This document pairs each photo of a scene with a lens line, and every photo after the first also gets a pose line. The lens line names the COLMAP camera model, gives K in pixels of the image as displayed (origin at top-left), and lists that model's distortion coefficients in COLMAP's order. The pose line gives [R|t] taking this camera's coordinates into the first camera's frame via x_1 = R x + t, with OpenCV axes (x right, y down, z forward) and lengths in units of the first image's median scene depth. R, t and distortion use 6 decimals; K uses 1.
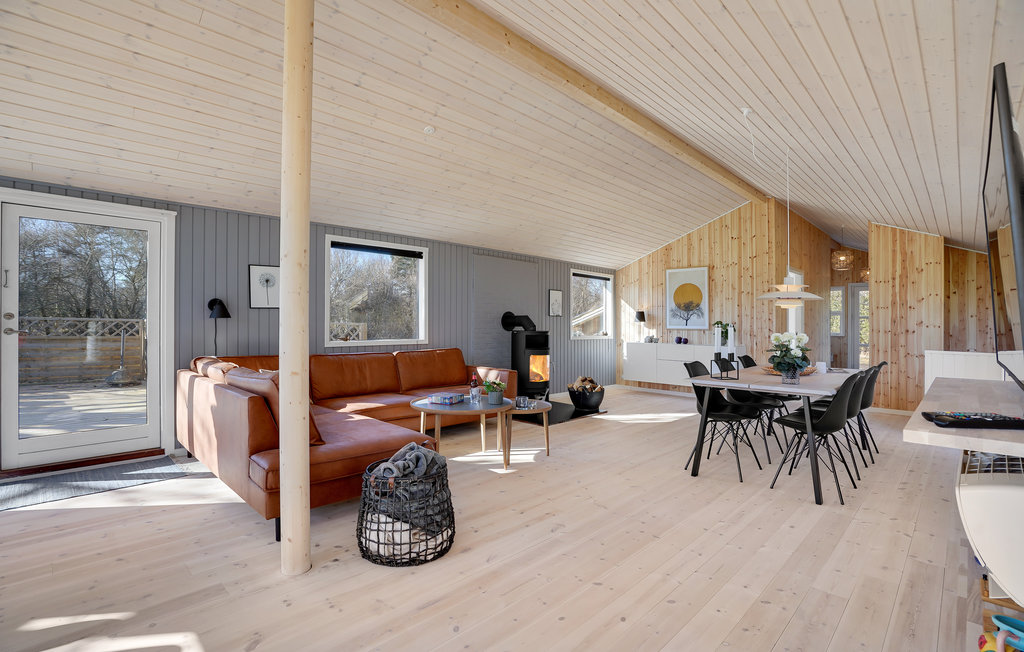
lens RADIAL K [[492.2, 0, 515.0], [0, 492.2, 320.9], [0, 0, 1]] dist [0.000460, 0.001000]
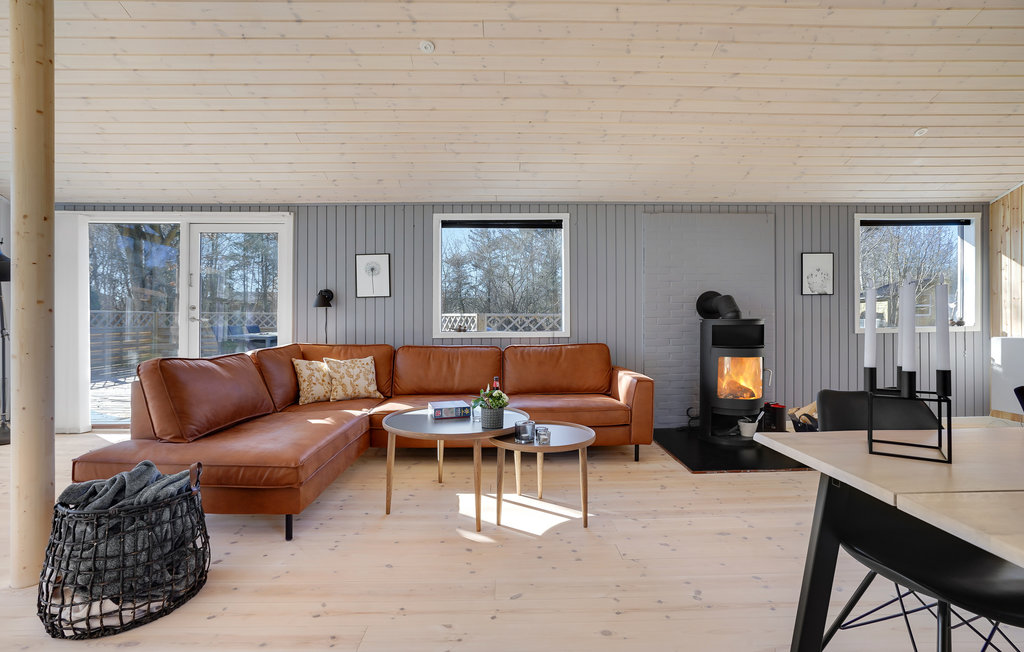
lens RADIAL K [[492.2, 0, 515.0], [0, 492.2, 320.9], [0, 0, 1]] dist [0.000460, 0.001000]
pose [[0.707309, -0.010848, -0.706821, 0.355140], [0.011468, 0.999927, -0.003870, 0.026329], [0.706812, -0.005368, 0.707381, 0.449147]]
